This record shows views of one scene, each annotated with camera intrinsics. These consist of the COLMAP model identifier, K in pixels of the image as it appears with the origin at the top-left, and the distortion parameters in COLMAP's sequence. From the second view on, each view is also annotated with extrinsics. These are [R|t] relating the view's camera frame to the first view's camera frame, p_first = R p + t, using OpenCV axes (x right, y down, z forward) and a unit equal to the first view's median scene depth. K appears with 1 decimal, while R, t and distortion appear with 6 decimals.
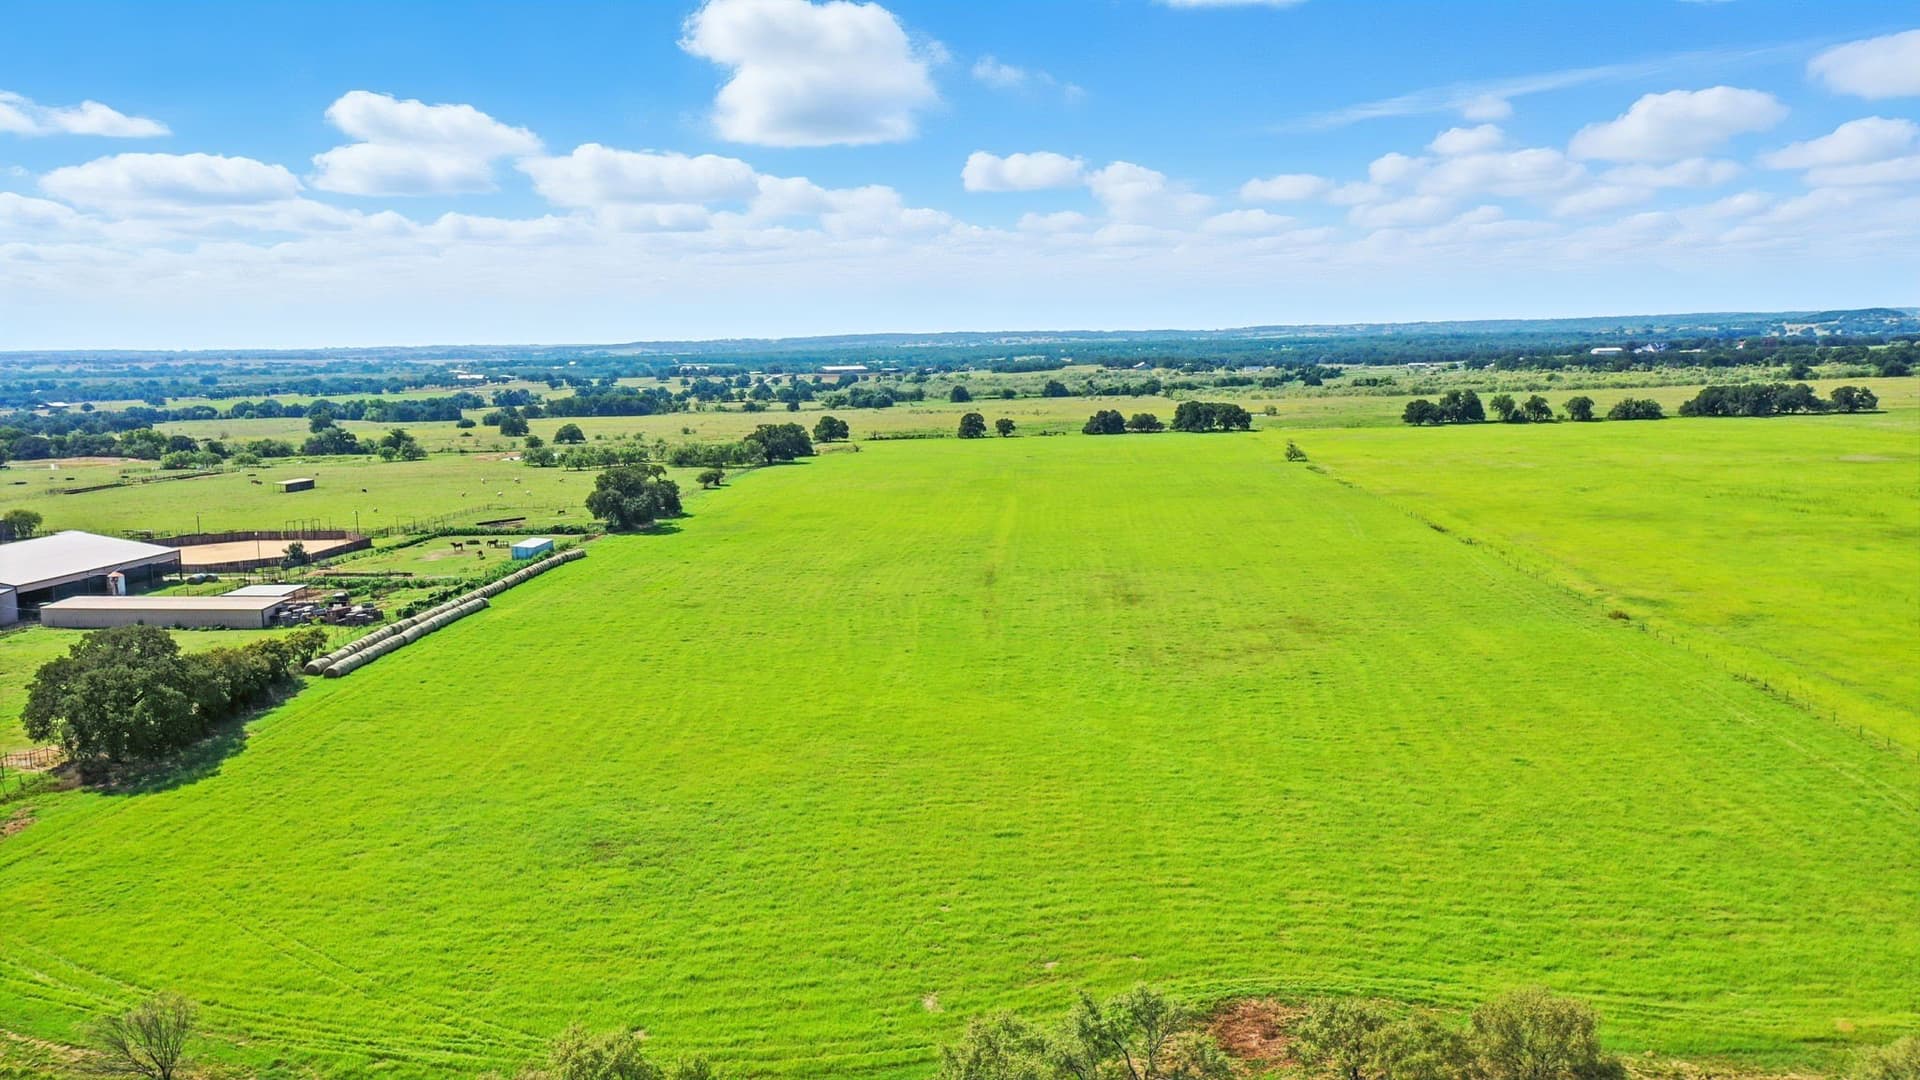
lens RADIAL K [[1481.3, 0, 957.1], [0, 1481.3, 588.8], [0, 0, 1]] dist [-0.005938, -0.004520]
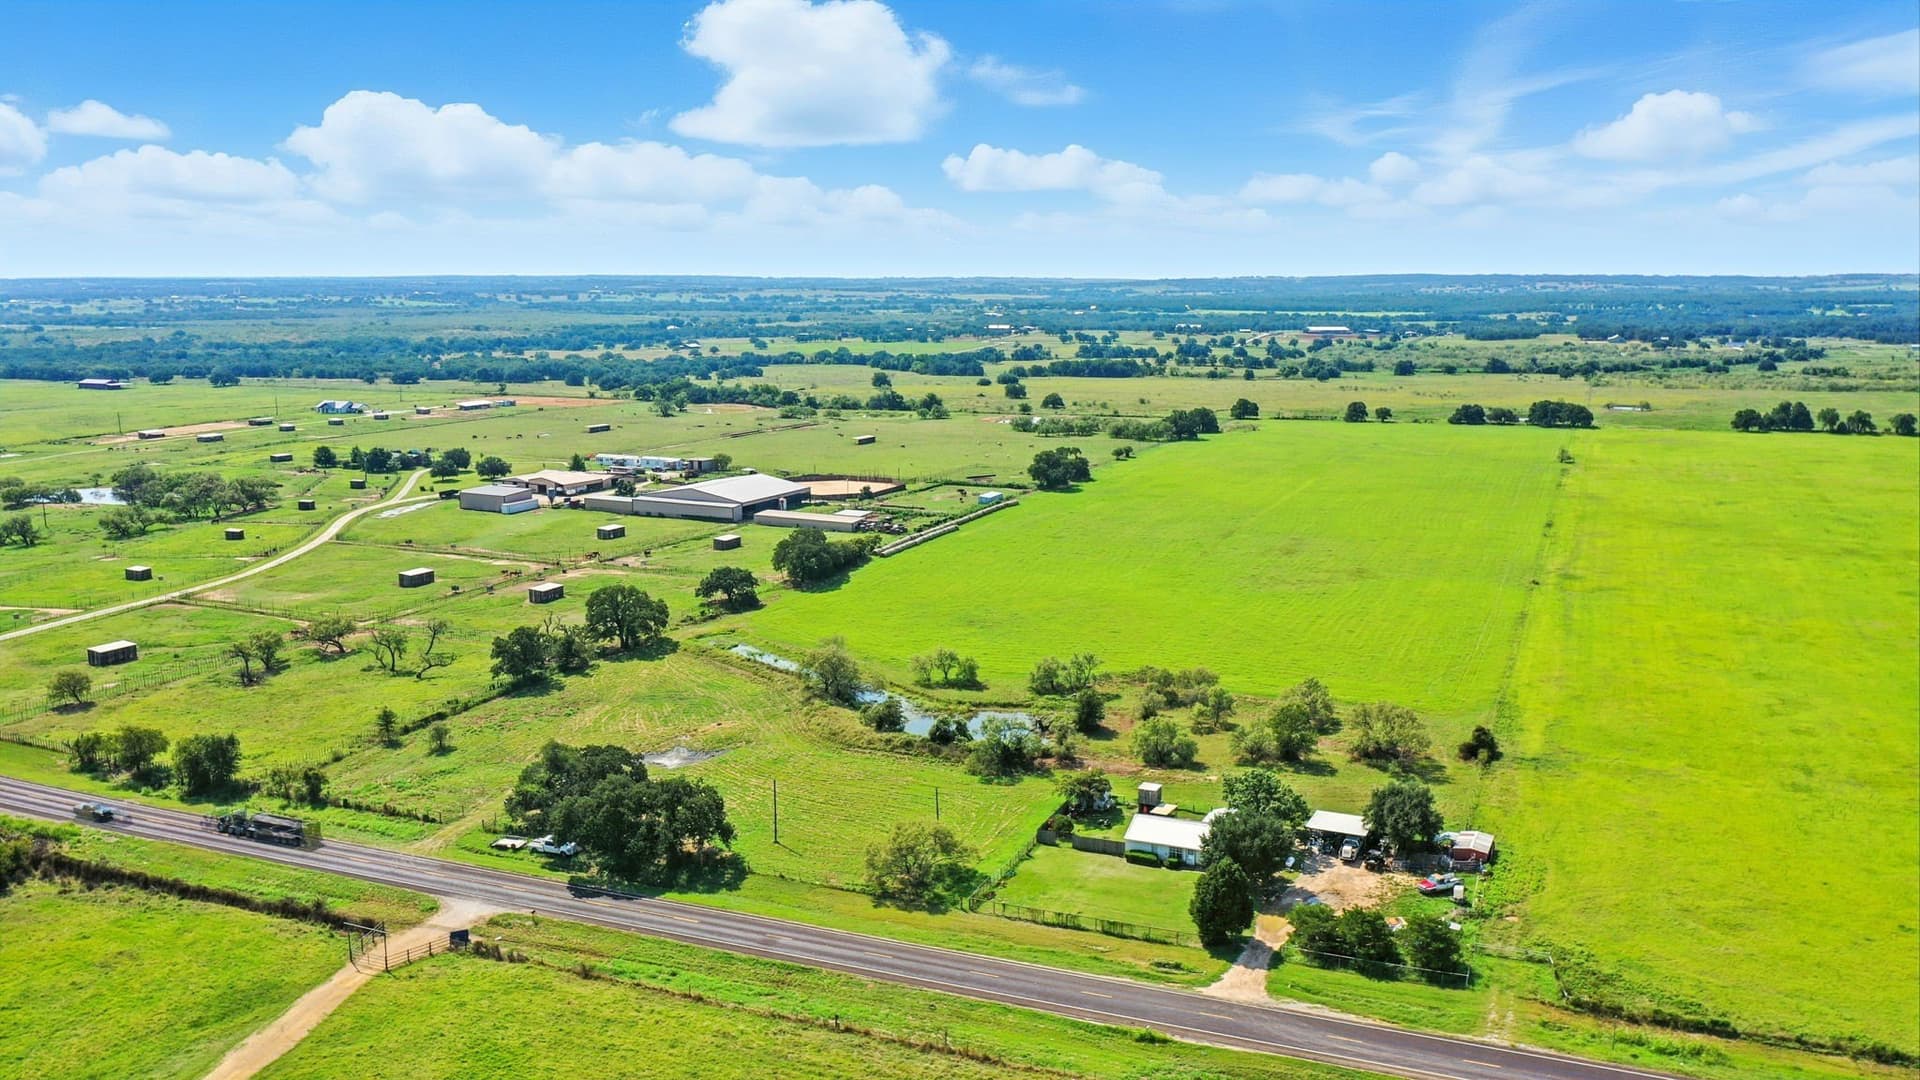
lens RADIAL K [[1481.3, 0, 960.8], [0, 1481.3, 539.7], [0, 0, 1]] dist [-0.005938, -0.004520]
pose [[0.939735, 0.077379, -0.333034, 0.122447], [-0.073051, 0.997002, 0.025520, -0.009012], [0.334010, 0.000346, 0.942569, -0.303995]]
